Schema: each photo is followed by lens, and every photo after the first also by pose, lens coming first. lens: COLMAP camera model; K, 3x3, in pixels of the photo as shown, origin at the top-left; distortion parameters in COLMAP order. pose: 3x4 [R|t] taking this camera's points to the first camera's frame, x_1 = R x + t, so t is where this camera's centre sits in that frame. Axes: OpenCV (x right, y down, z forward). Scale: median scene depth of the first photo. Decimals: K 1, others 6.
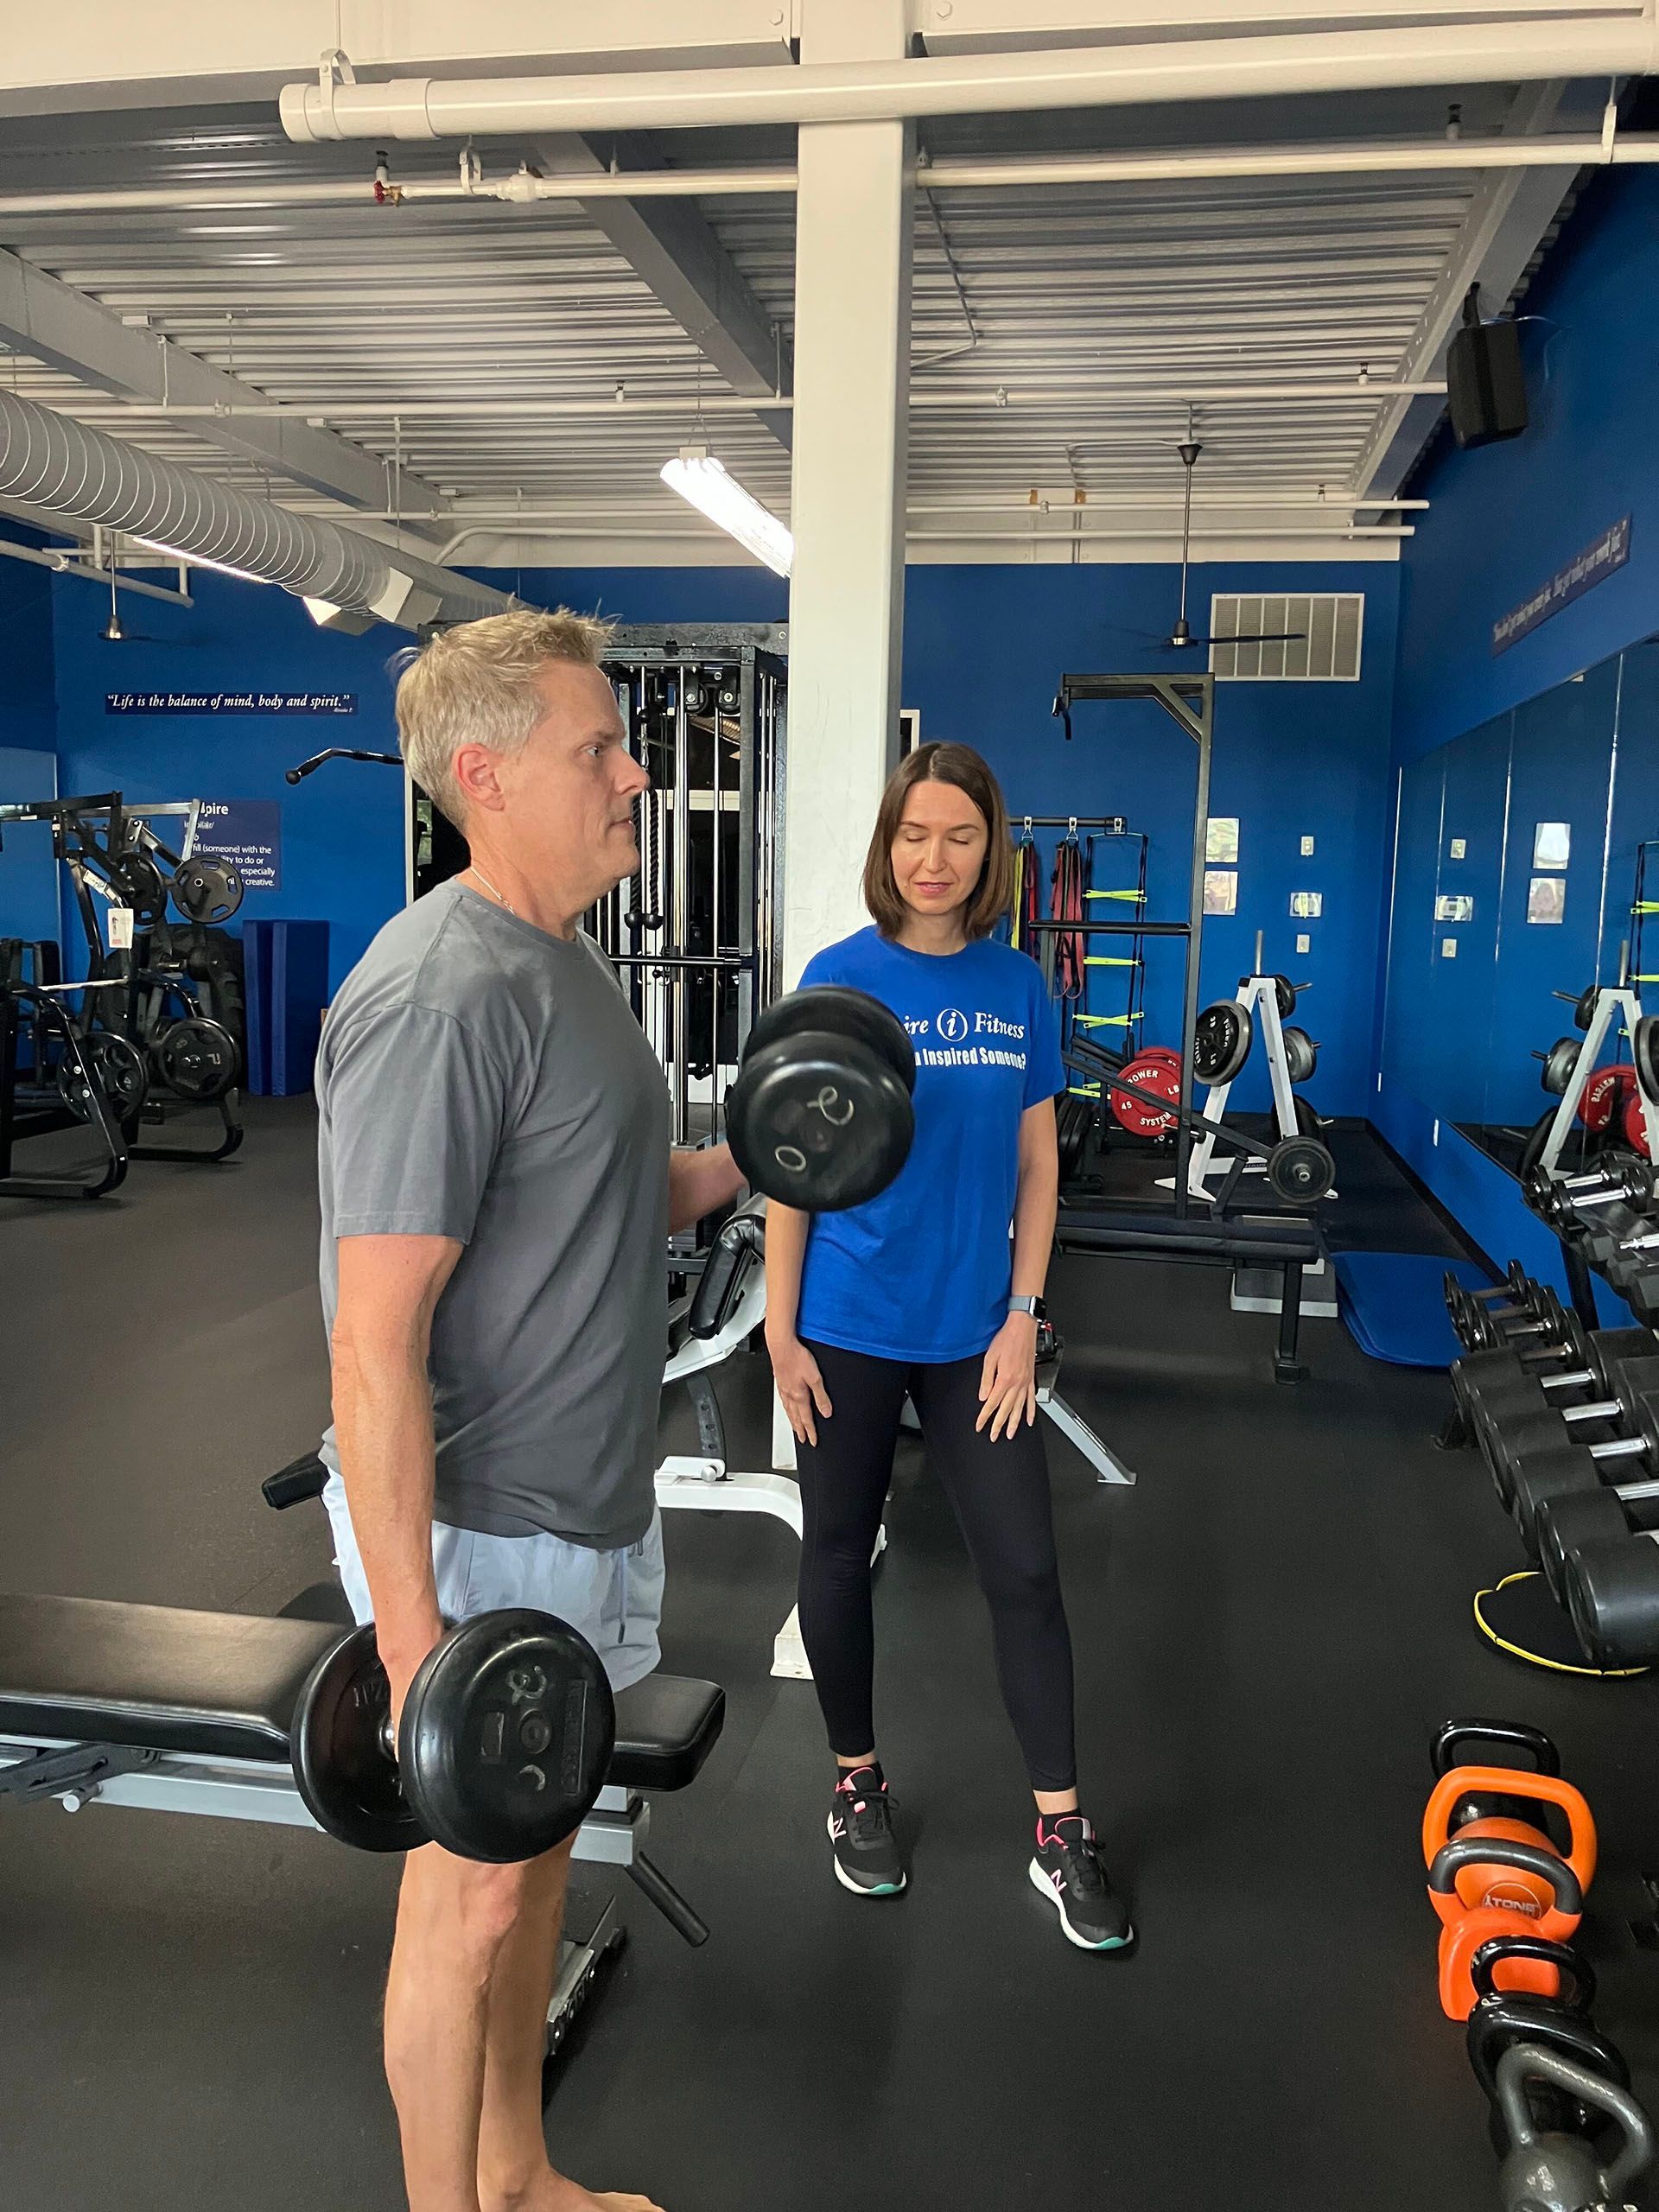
lens RADIAL K [[1820.6, 0, 831.8], [0, 1820.6, 1079.3], [0, 0, 1]] dist [0.027475, 0.011711]
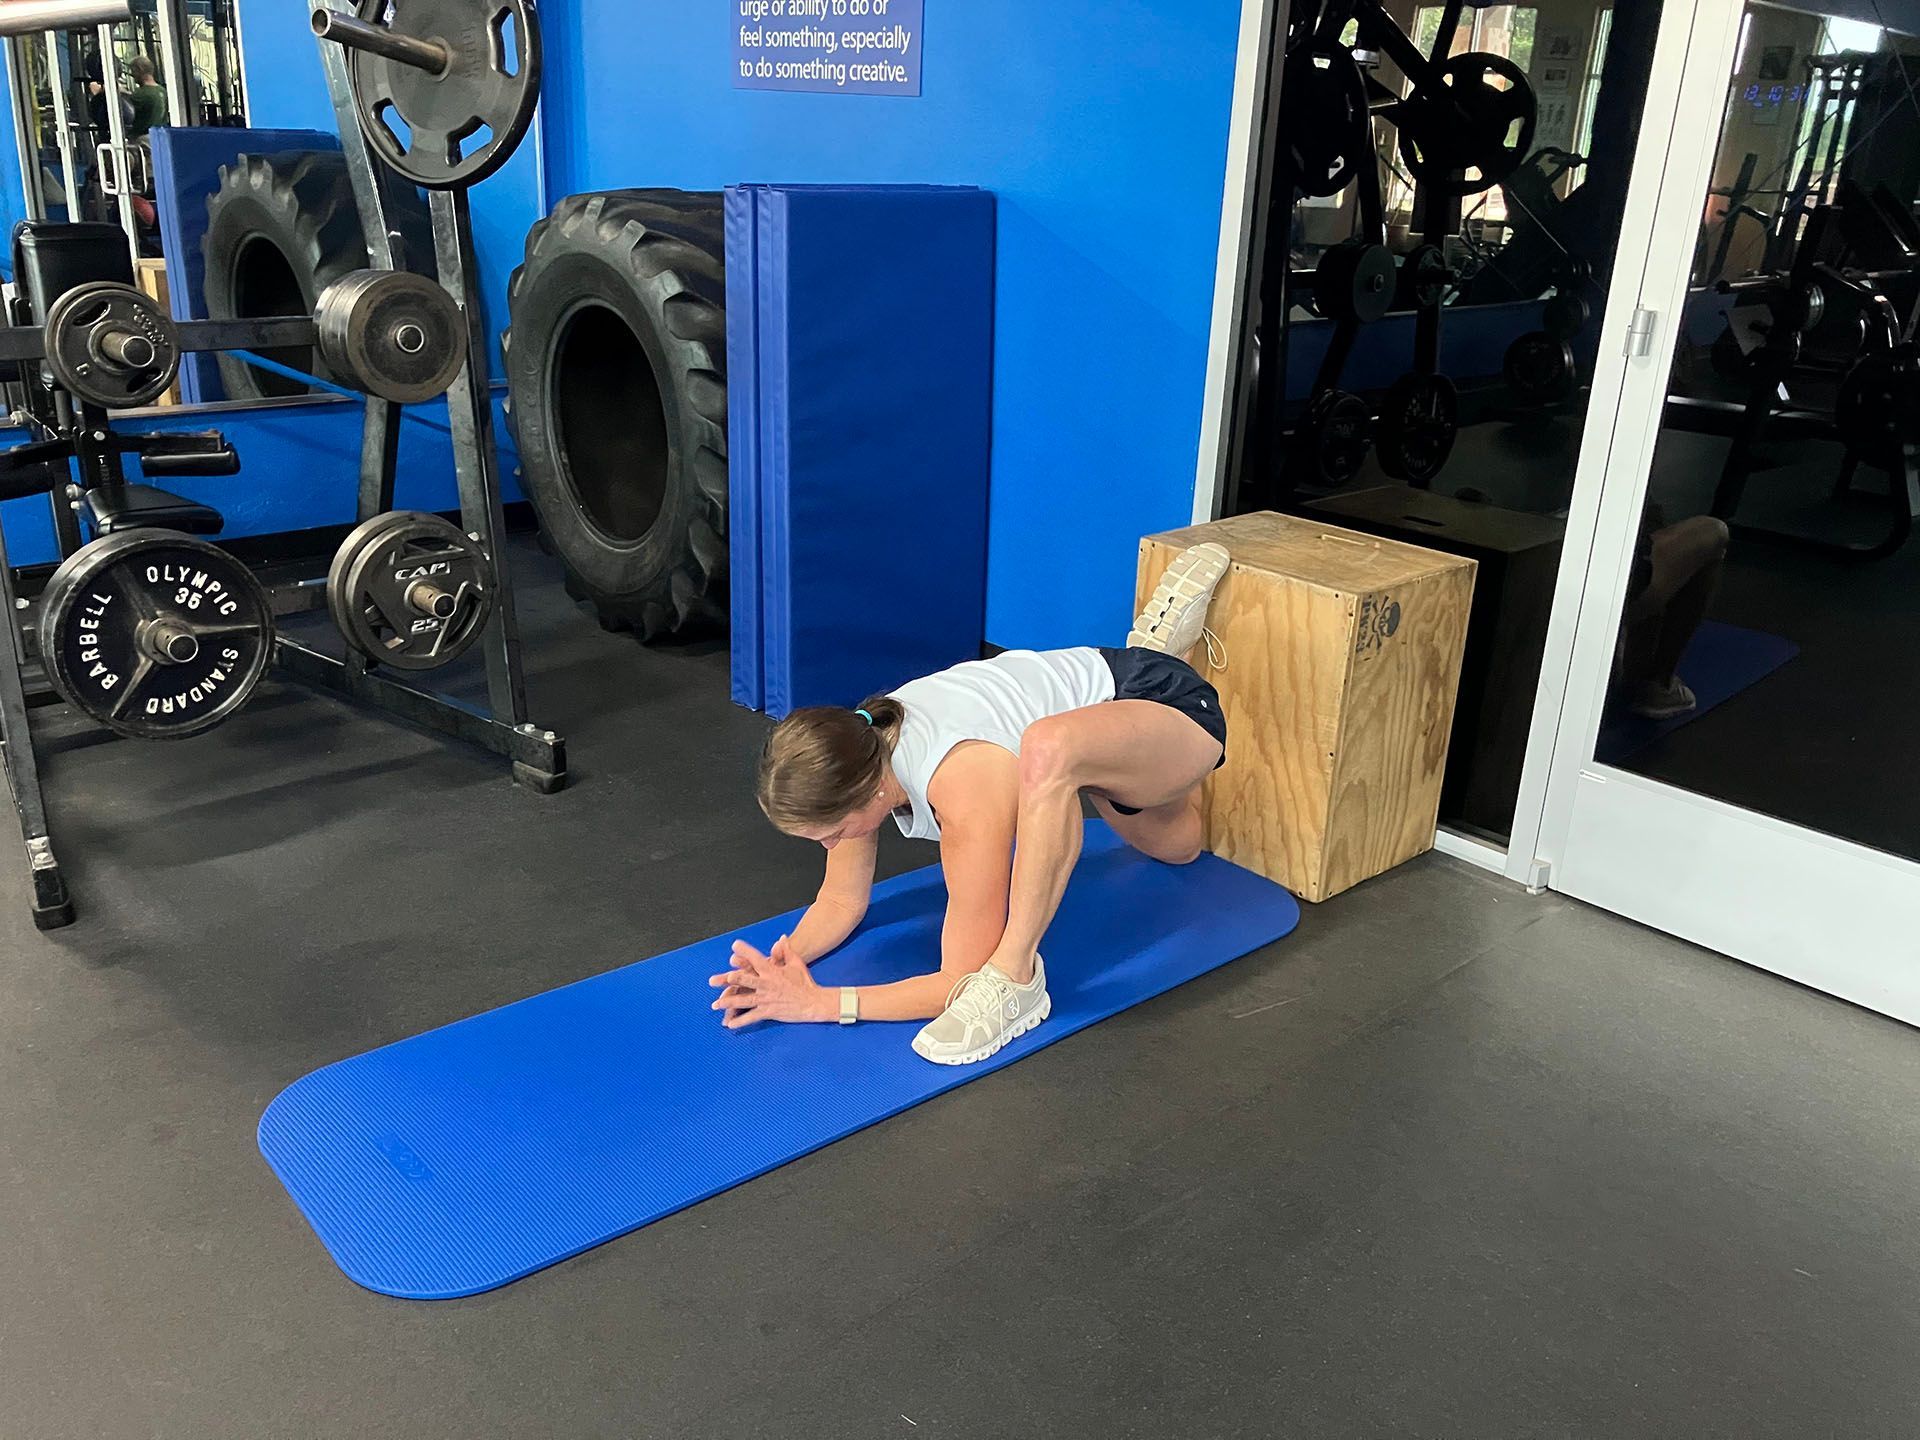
lens RADIAL K [[1558.5, 0, 957.1], [0, 1558.5, 714.9], [0, 0, 1]] dist [0.002882, -0.002836]
pose [[0.804957, 0.224959, -0.549033, -0.147557], [-0.093529, 0.961878, 0.256990, -0.089853], [0.585915, -0.155515, 0.795311, 0.995261]]
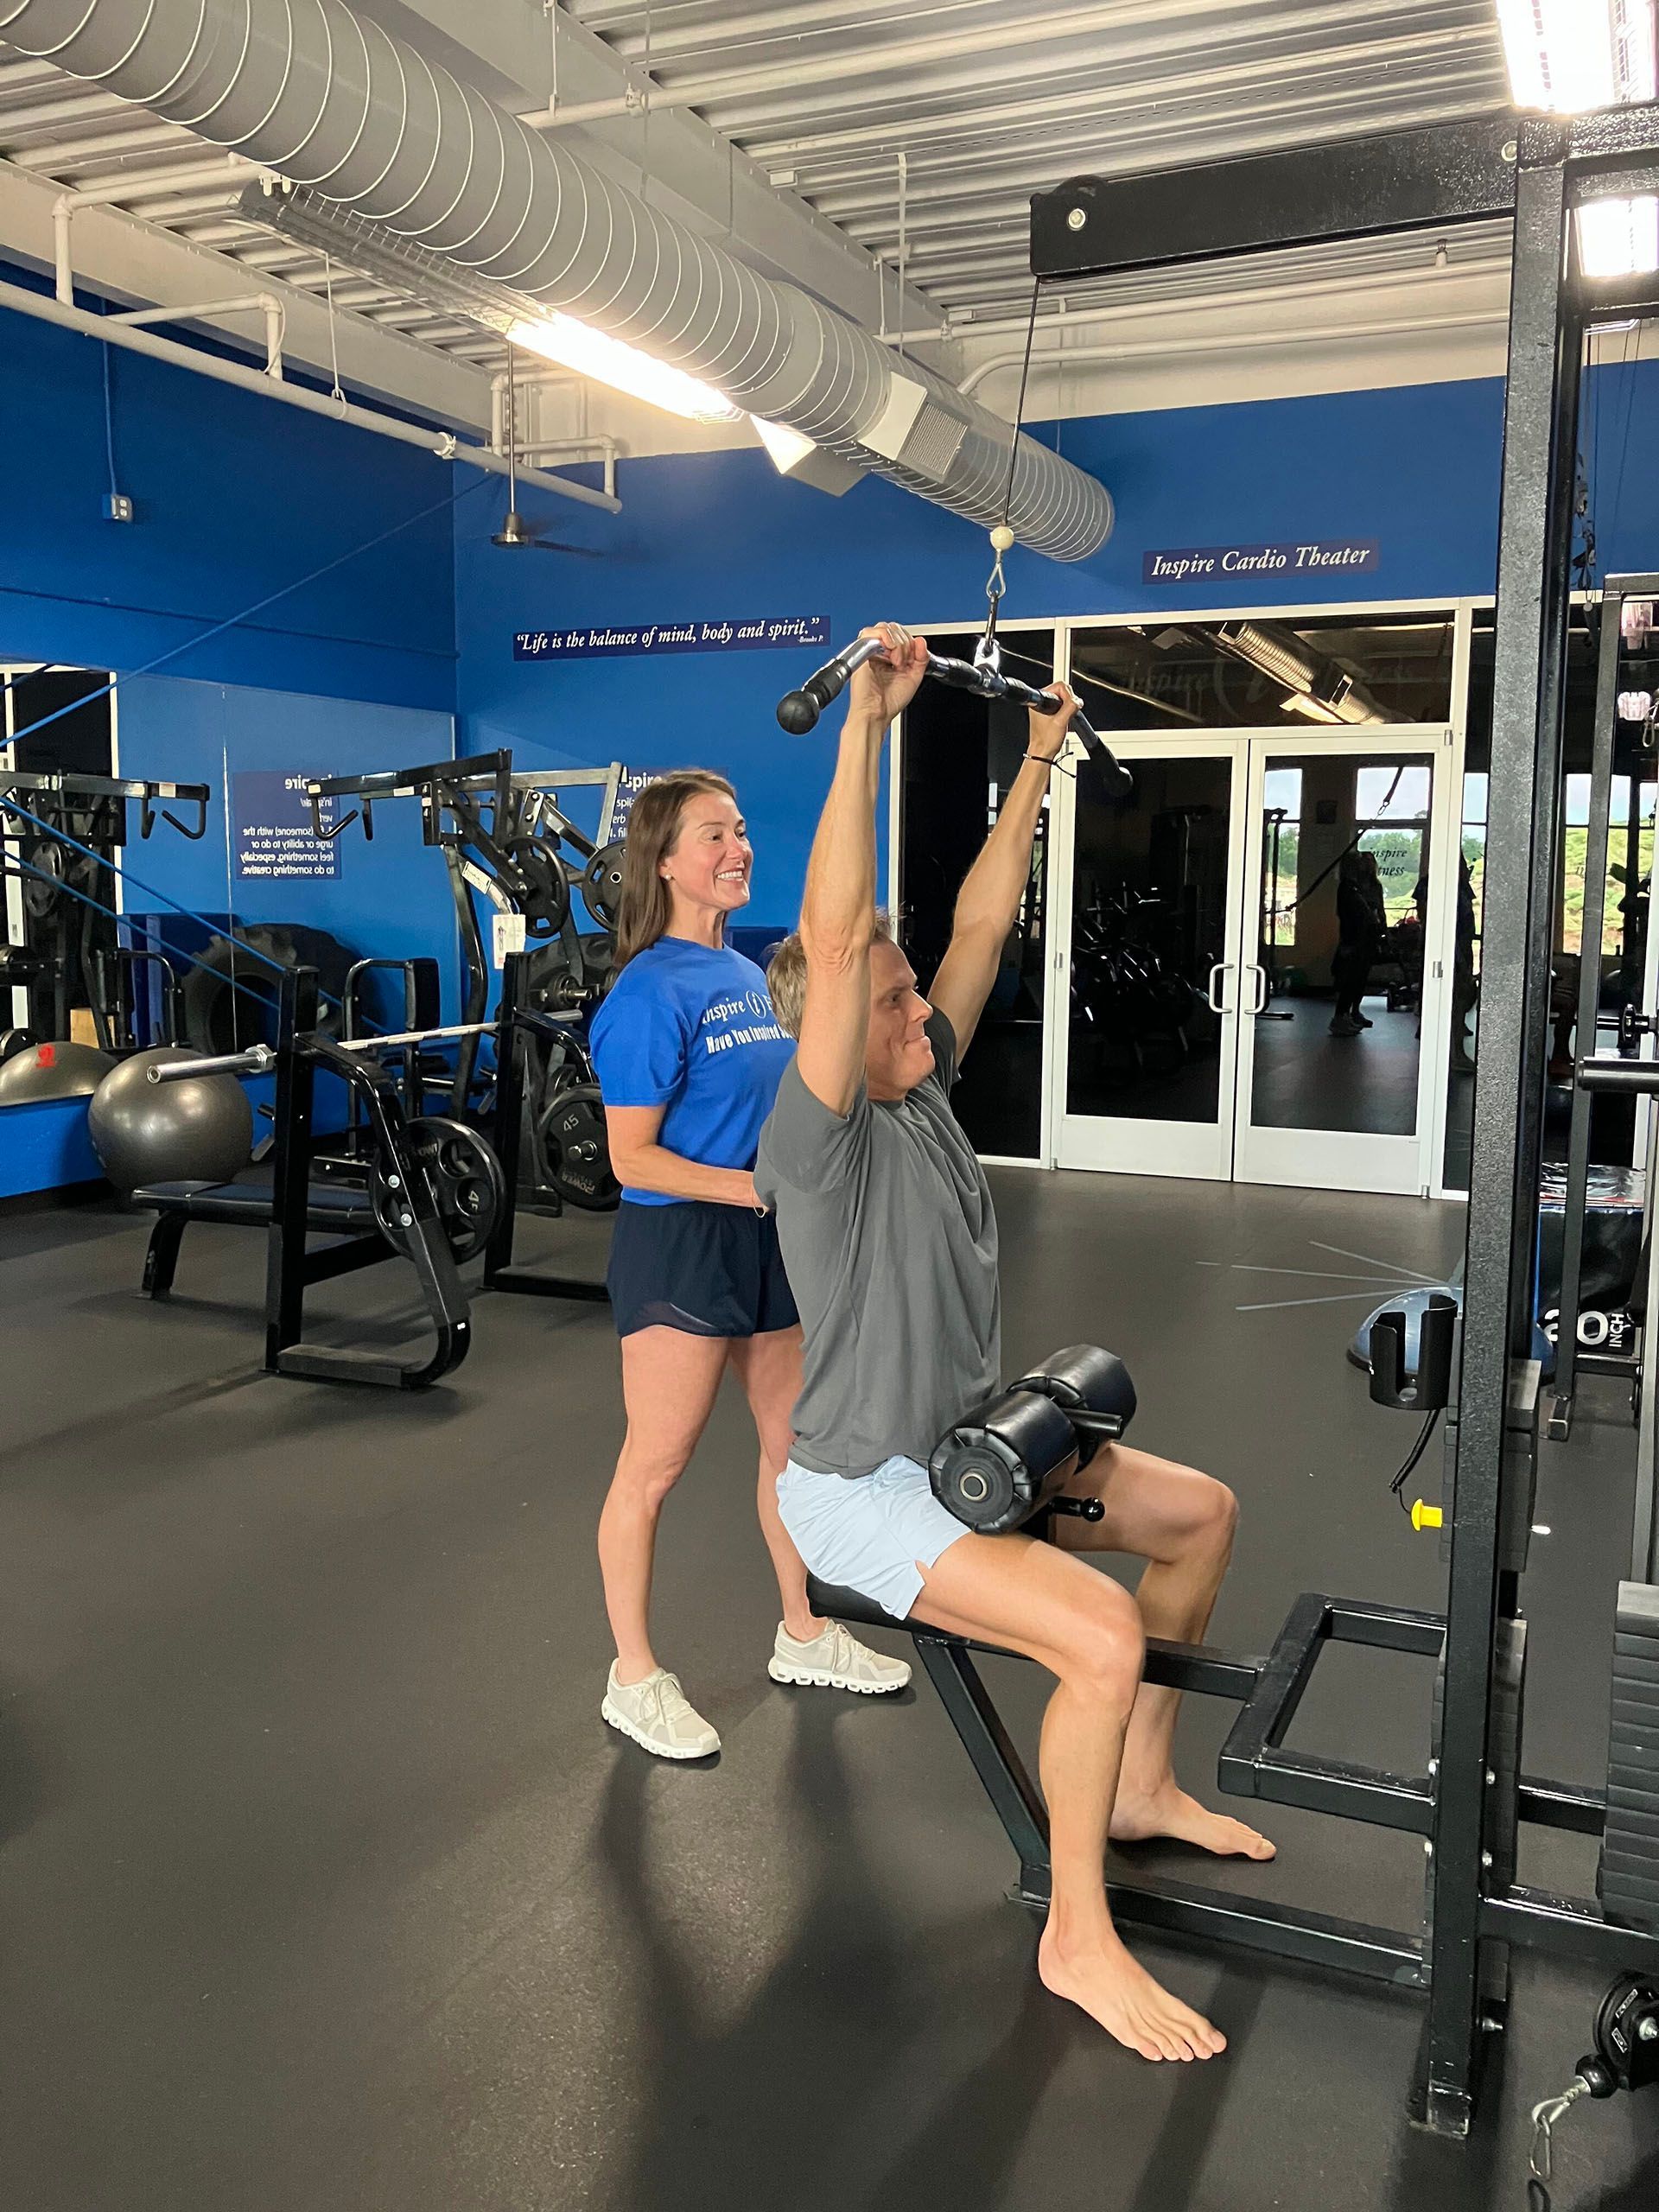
lens RADIAL K [[1834.2, 0, 833.1], [0, 1834.2, 1110.9], [0, 0, 1]] dist [0.004259, 0.012832]
pose [[0.970848, 0.018893, -0.238949, -0.103251], [-0.014395, 0.999685, 0.020553, -0.037047], [0.239262, -0.016514, 0.970815, 0.369437]]
